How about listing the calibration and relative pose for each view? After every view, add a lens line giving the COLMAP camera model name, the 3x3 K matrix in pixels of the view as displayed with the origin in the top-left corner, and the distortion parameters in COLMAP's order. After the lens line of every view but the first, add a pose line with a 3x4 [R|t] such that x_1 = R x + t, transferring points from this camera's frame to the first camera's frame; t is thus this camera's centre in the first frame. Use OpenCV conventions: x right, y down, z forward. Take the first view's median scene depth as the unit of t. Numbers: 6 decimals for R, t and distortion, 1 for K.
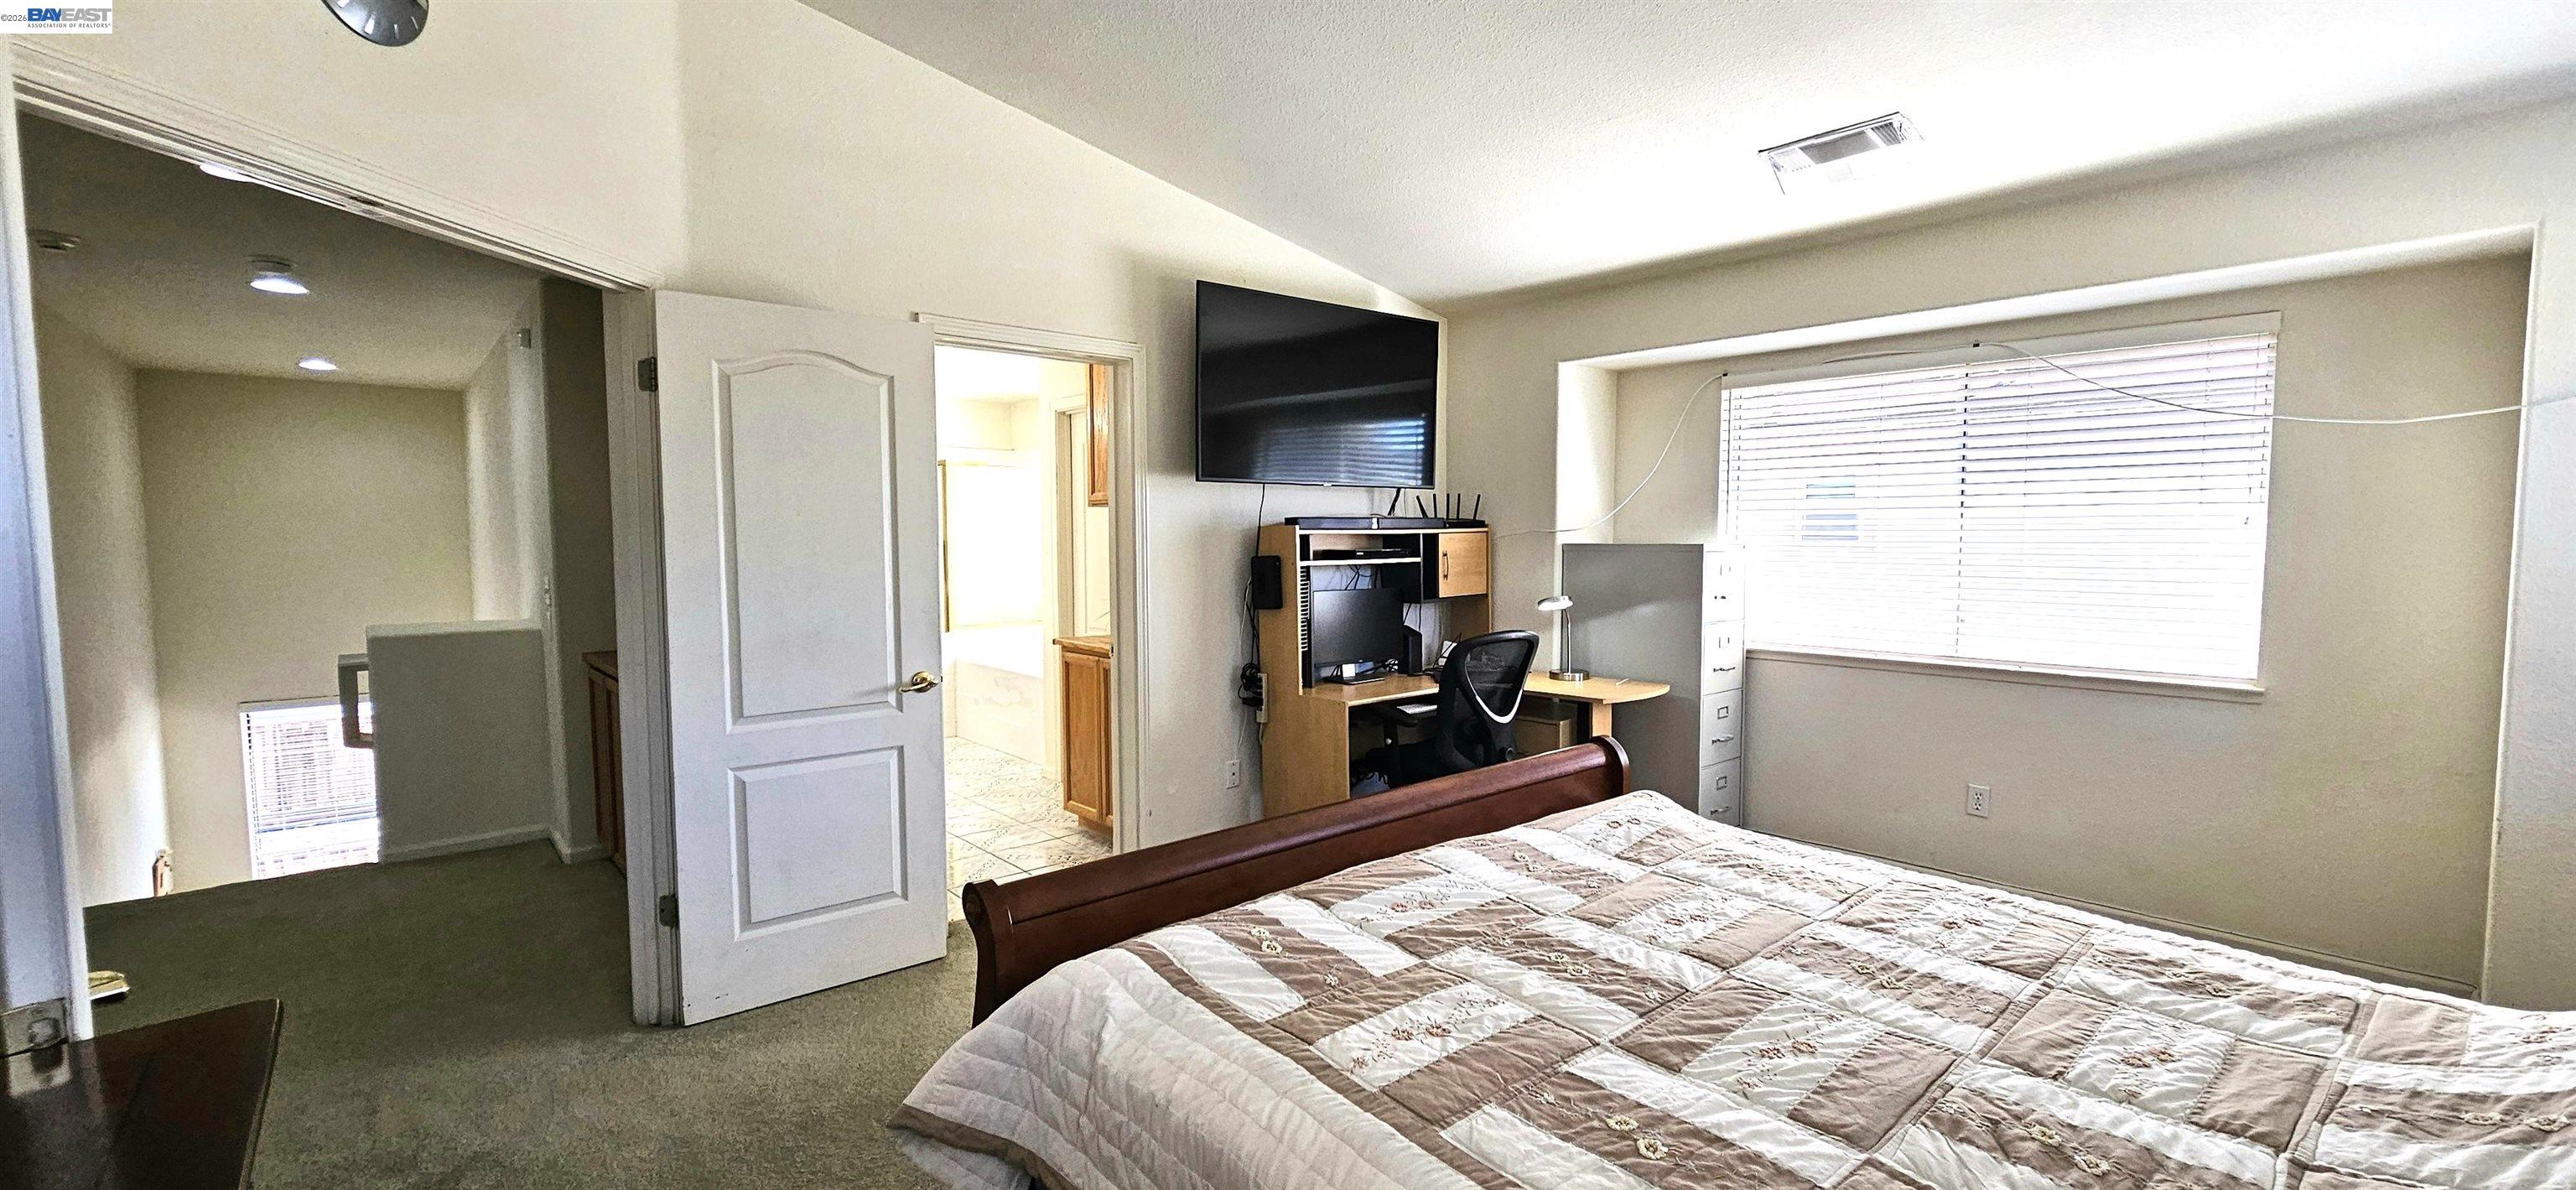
lens RADIAL K [[1052.6, 0, 1288.0], [0, 1052.6, 595.0], [0, 0, 1]] dist [-0.001837, -0.000165]
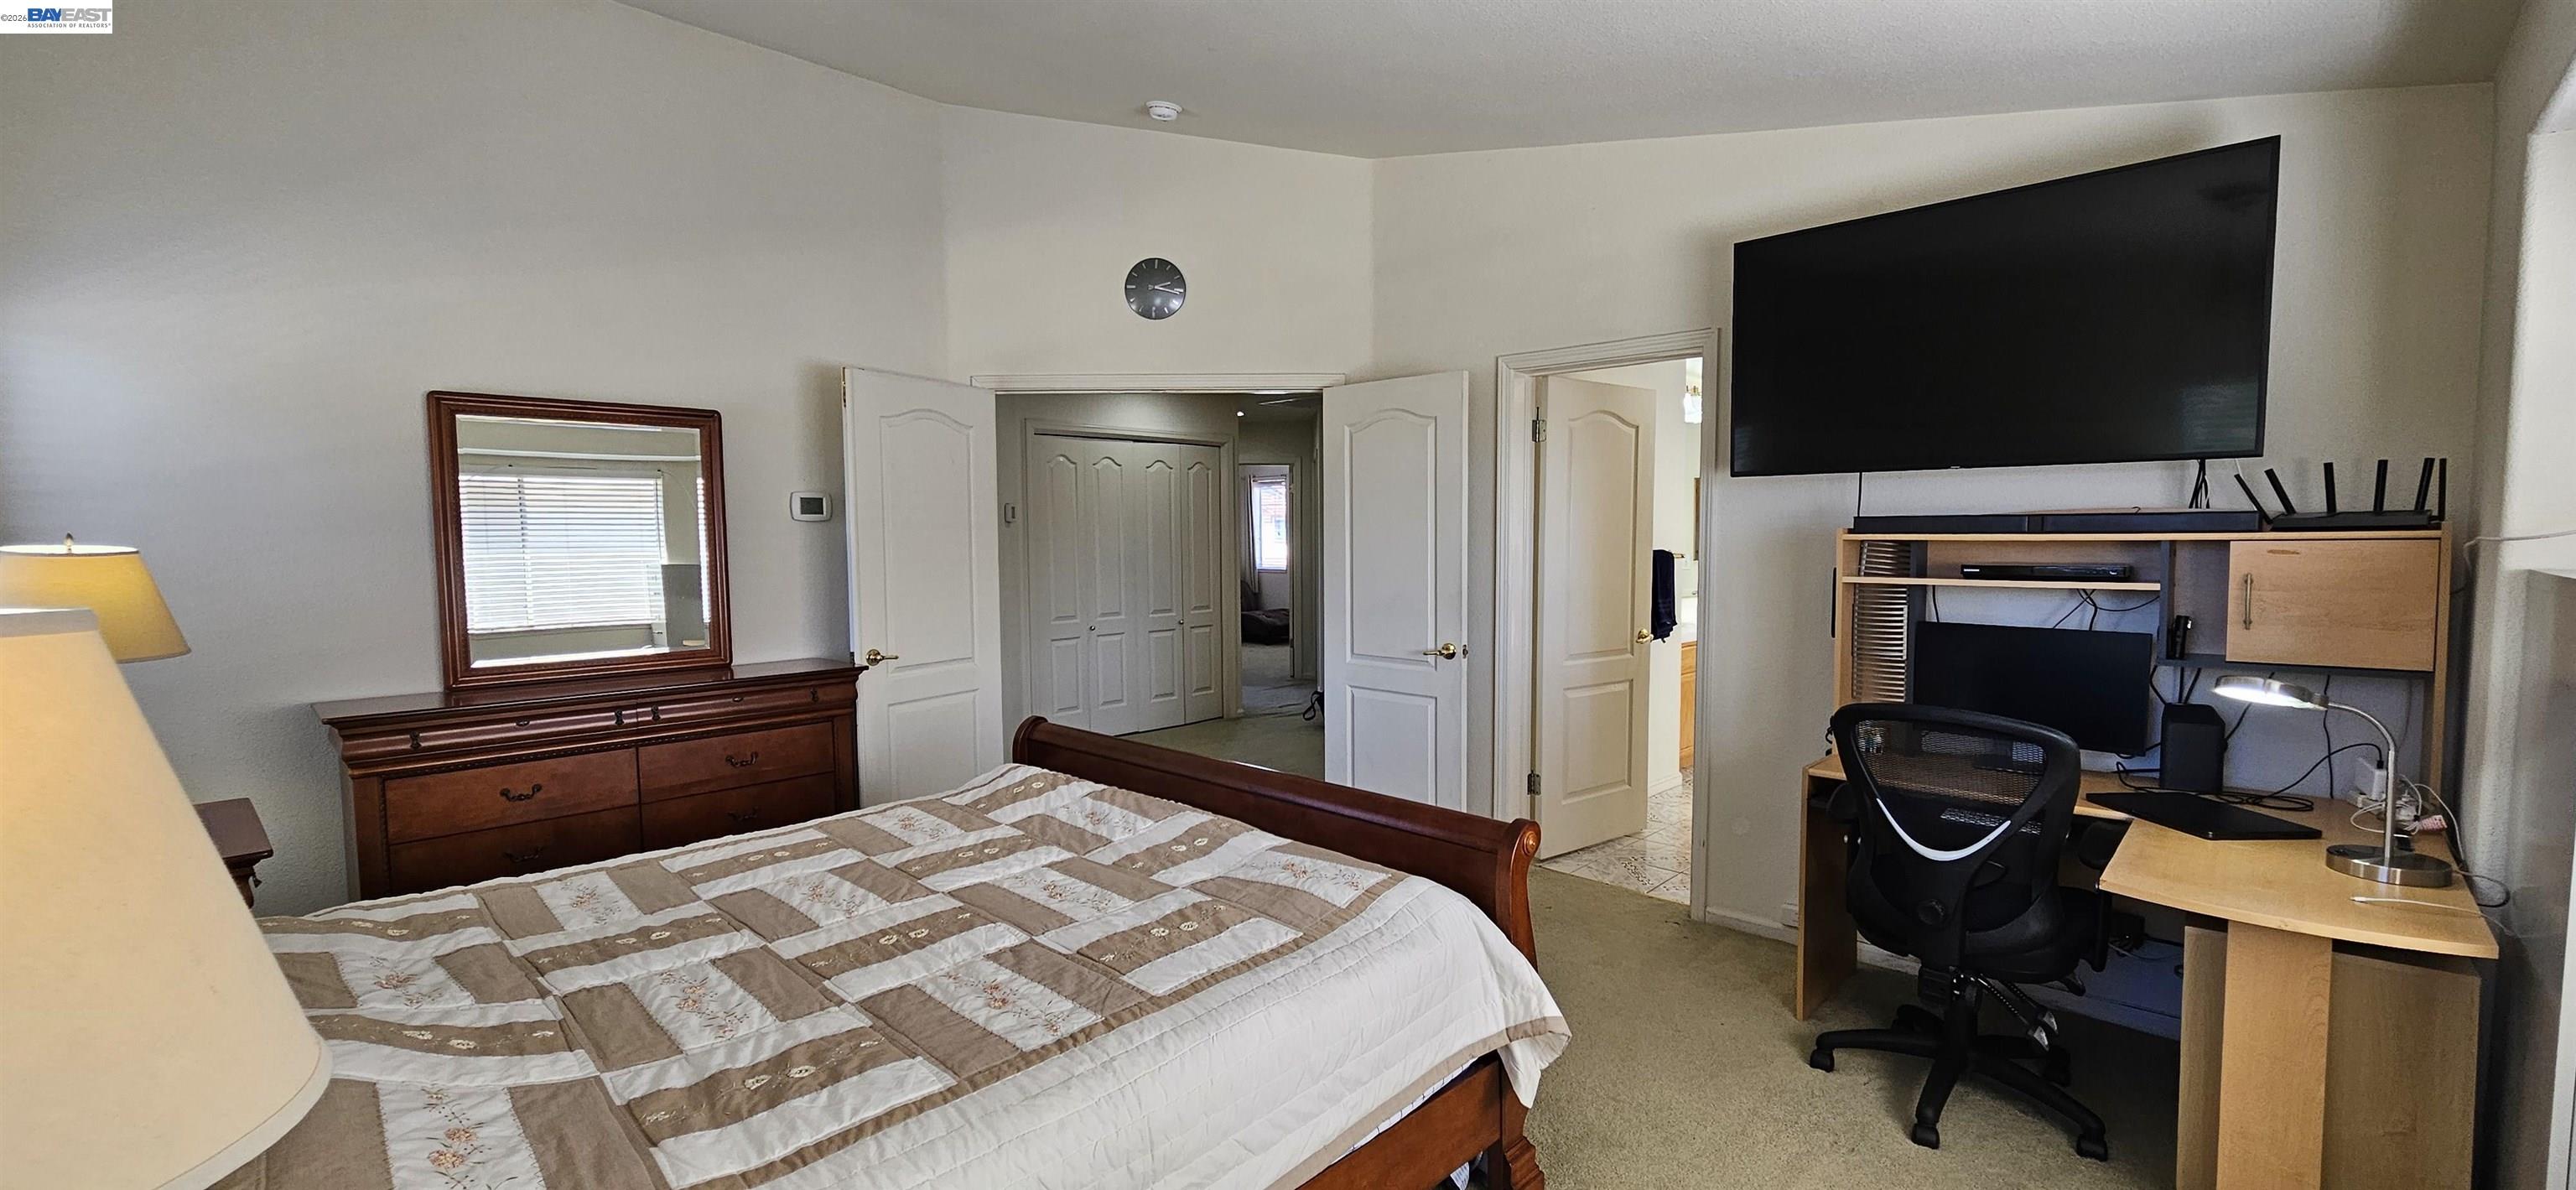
lens RADIAL K [[1042.4, 0, 1288.0], [0, 1042.4, 595.0], [0, 0, 1]] dist [-0.000314, 0.000063]
pose [[0.092054, 0.066198, -0.993551, 0.901135], [-0.056565, 0.996524, 0.061156, -0.053017], [0.994146, 0.050571, 0.095479, 0.686154]]
